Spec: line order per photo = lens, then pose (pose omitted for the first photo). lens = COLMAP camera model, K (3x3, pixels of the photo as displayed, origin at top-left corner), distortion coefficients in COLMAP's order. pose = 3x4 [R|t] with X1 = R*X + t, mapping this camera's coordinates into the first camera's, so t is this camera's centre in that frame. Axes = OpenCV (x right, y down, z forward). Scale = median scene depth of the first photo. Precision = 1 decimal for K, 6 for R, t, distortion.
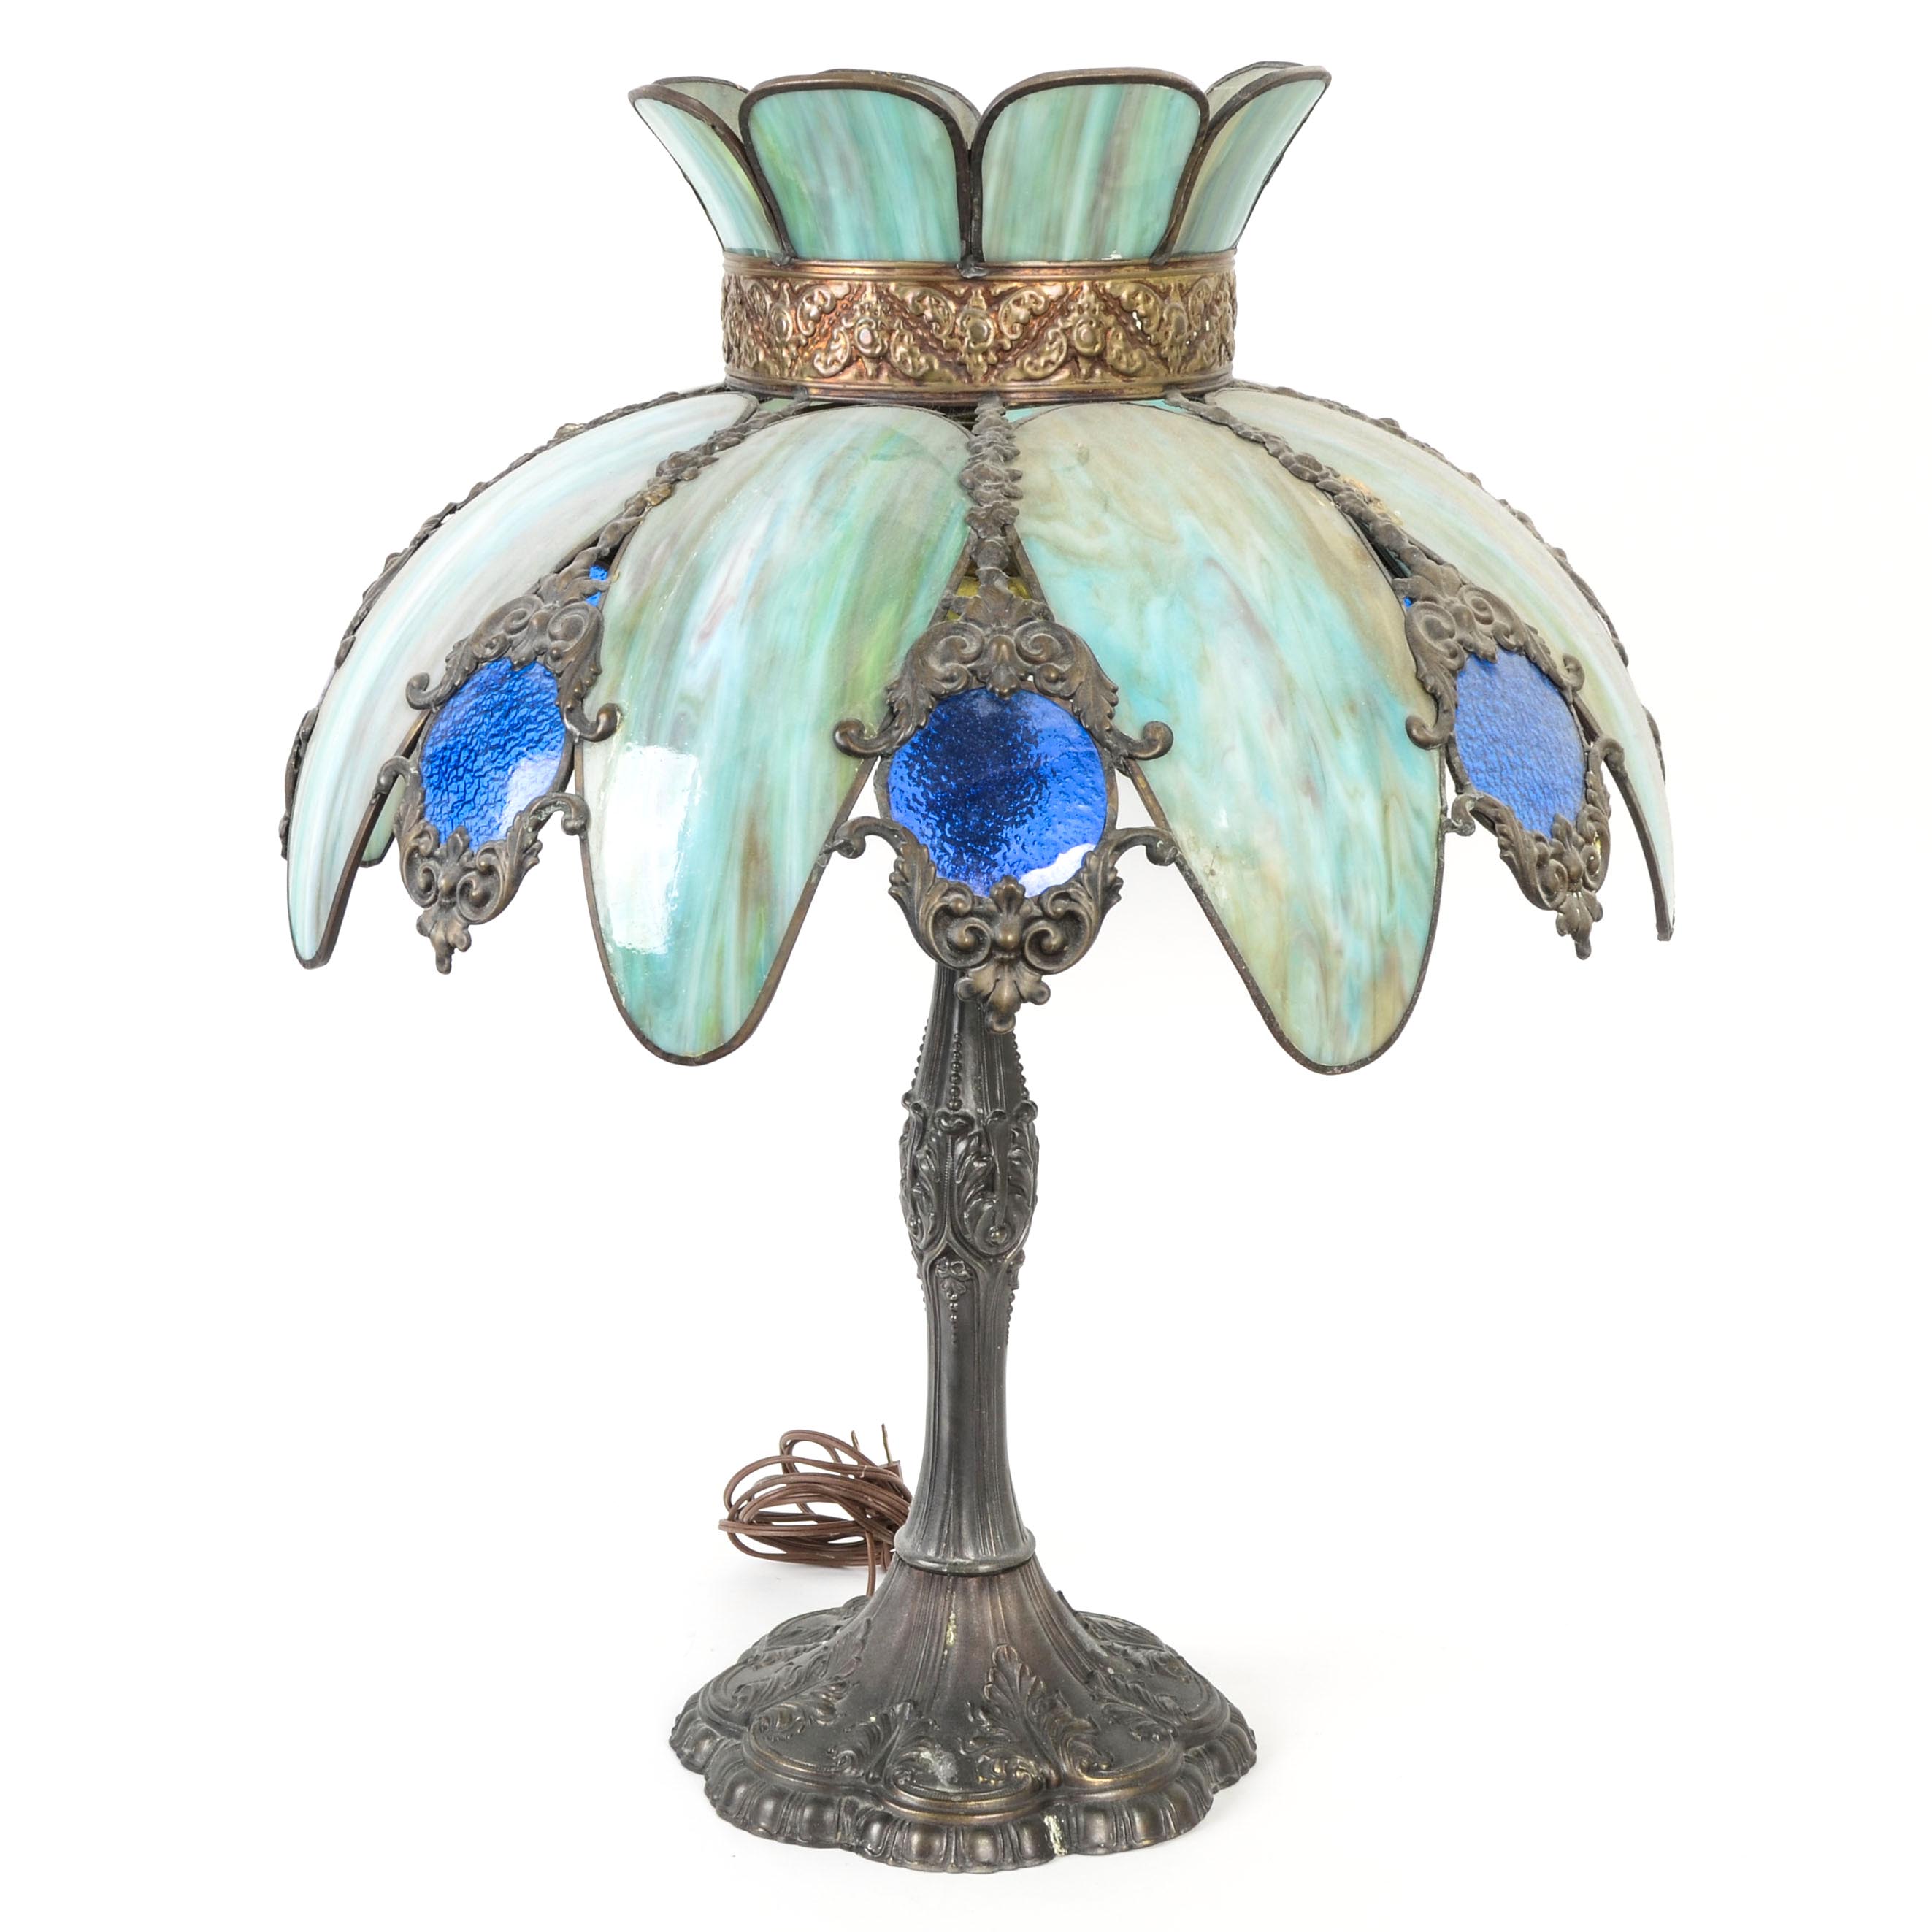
lens RADIAL K [[3910.5, 0, 963.8], [0, 3910.5, 965.9], [0, 0, 1]] dist [0.016023, 0.000000]
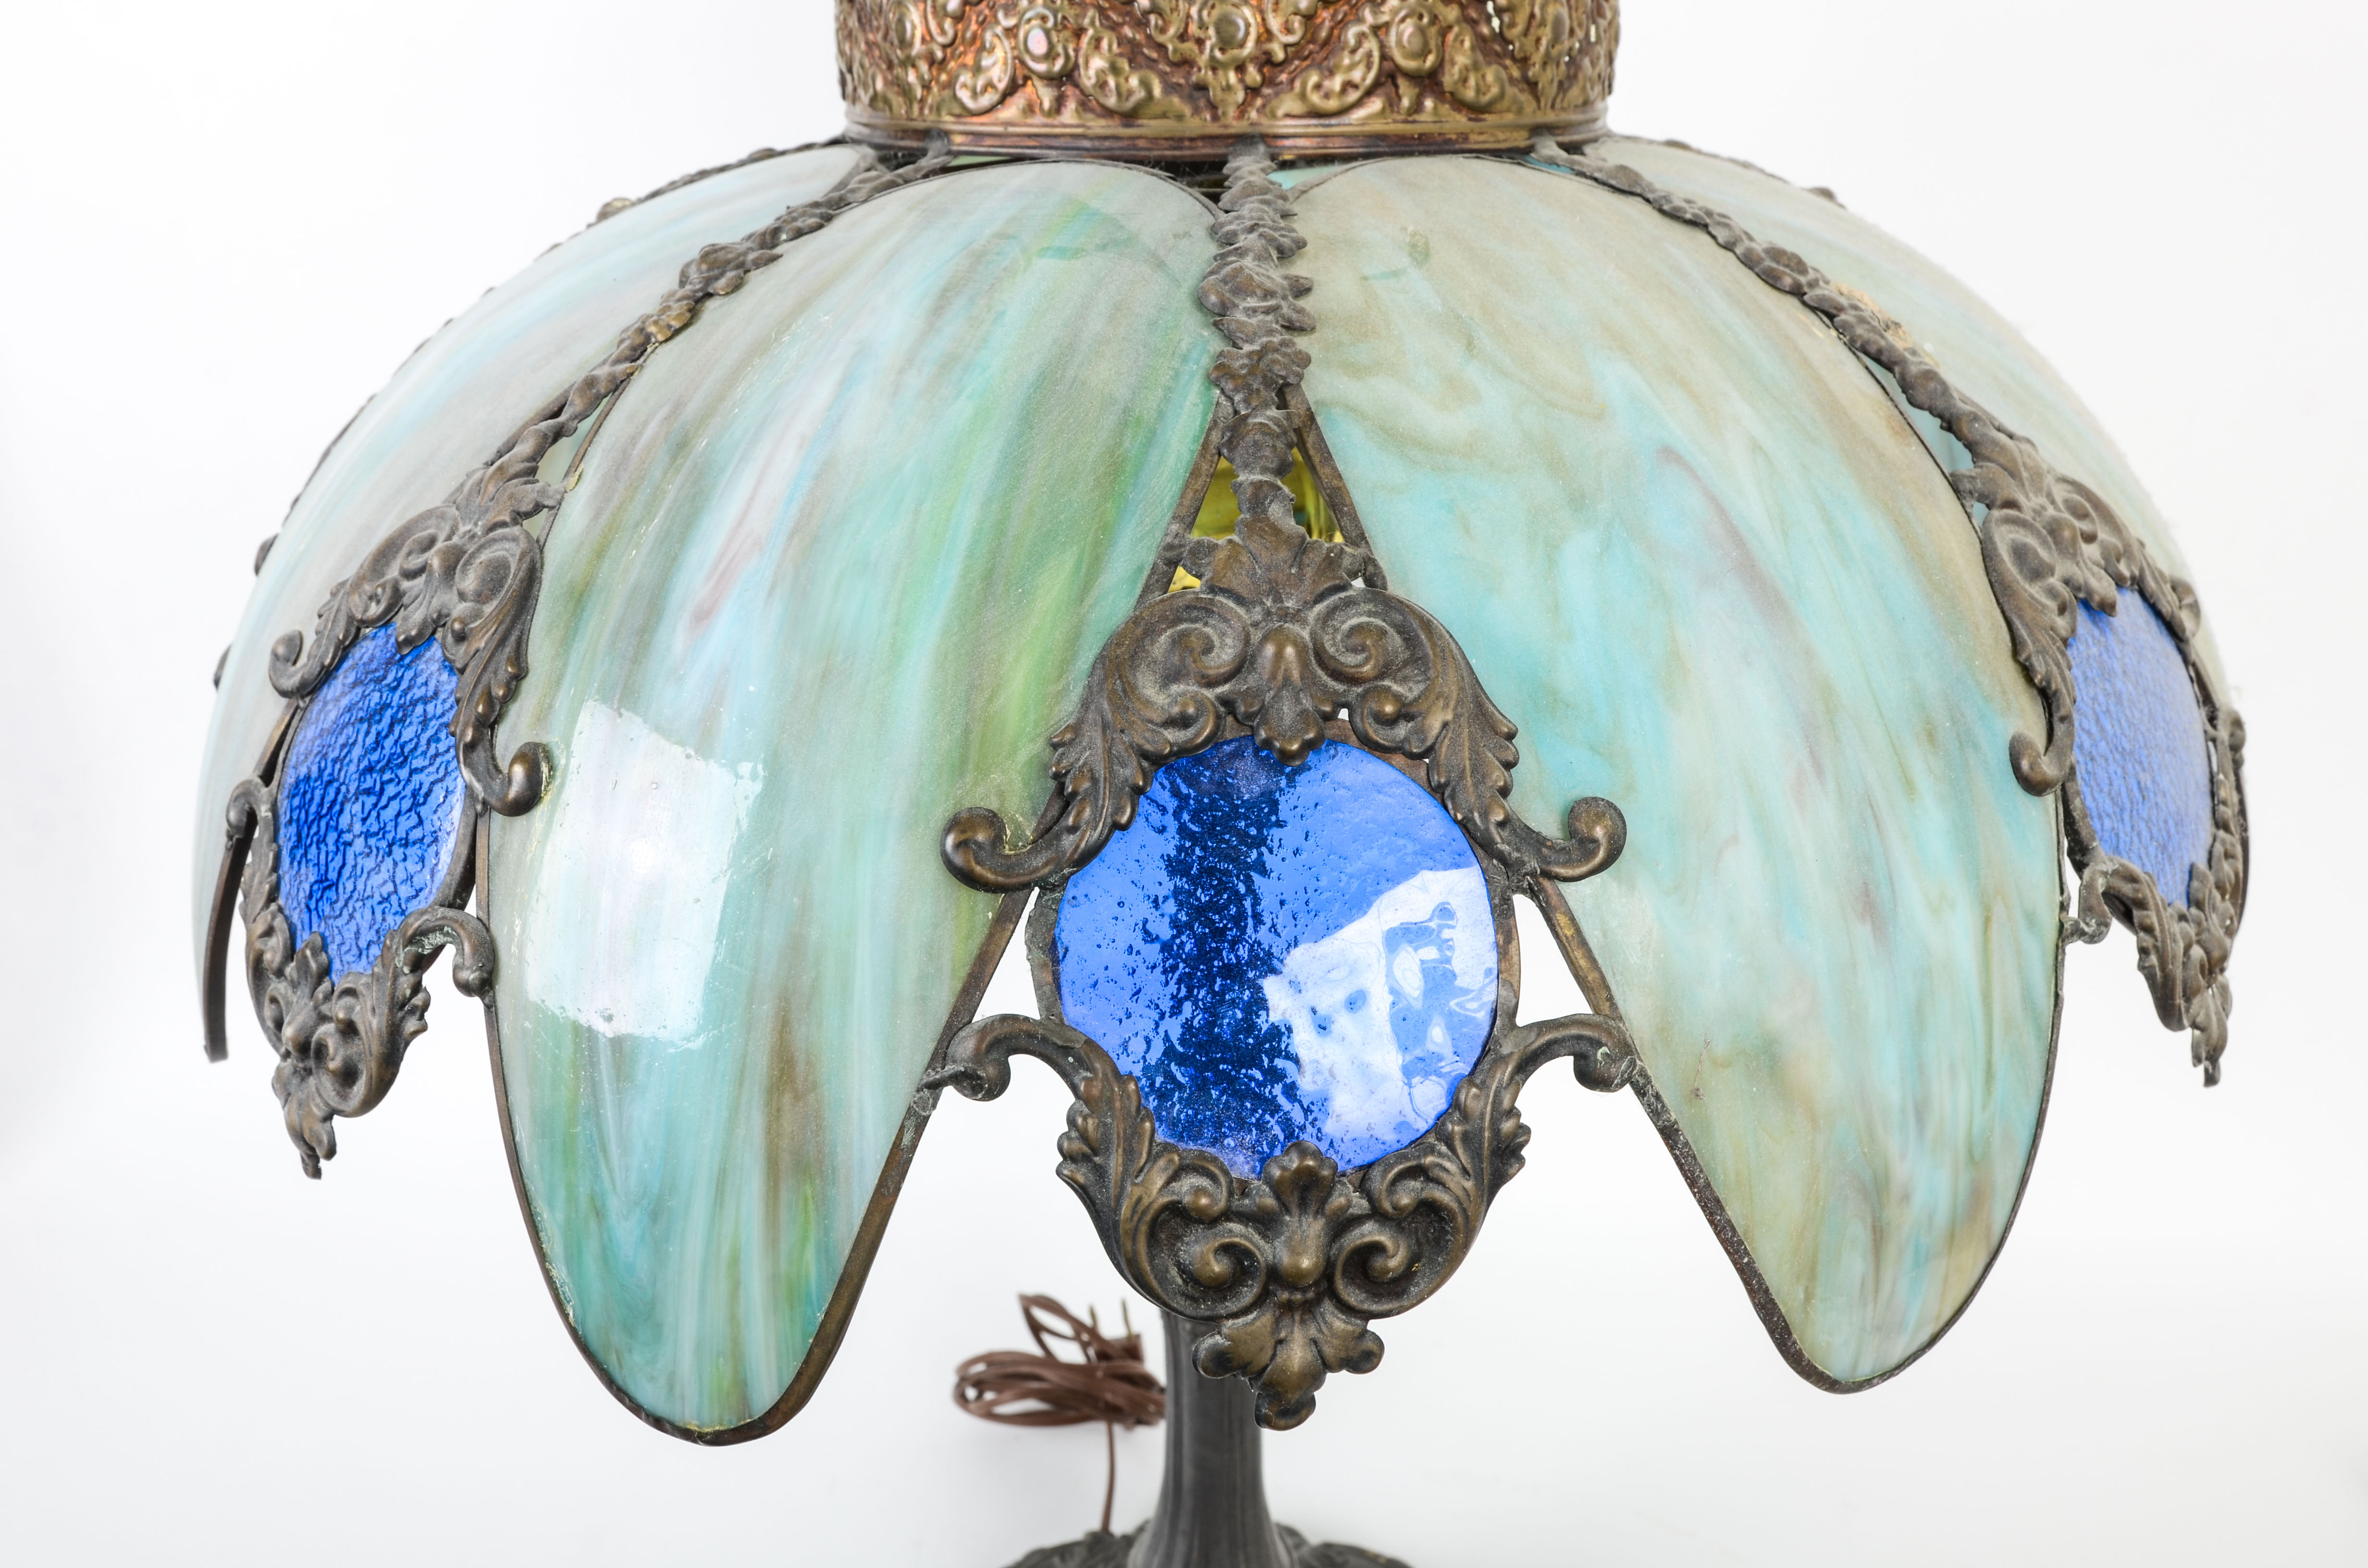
lens RADIAL K [[2043.5, 0, 1229.7], [0, 2043.5, 789.6], [0, 0, 1]] dist [-0.072285, 0.014270]
pose [[0.999904, -0.005462, 0.012696, -0.000617], [0.003575, 0.989543, 0.144196, -0.099007], [-0.013351, -0.144136, 0.989468, 0.724564]]
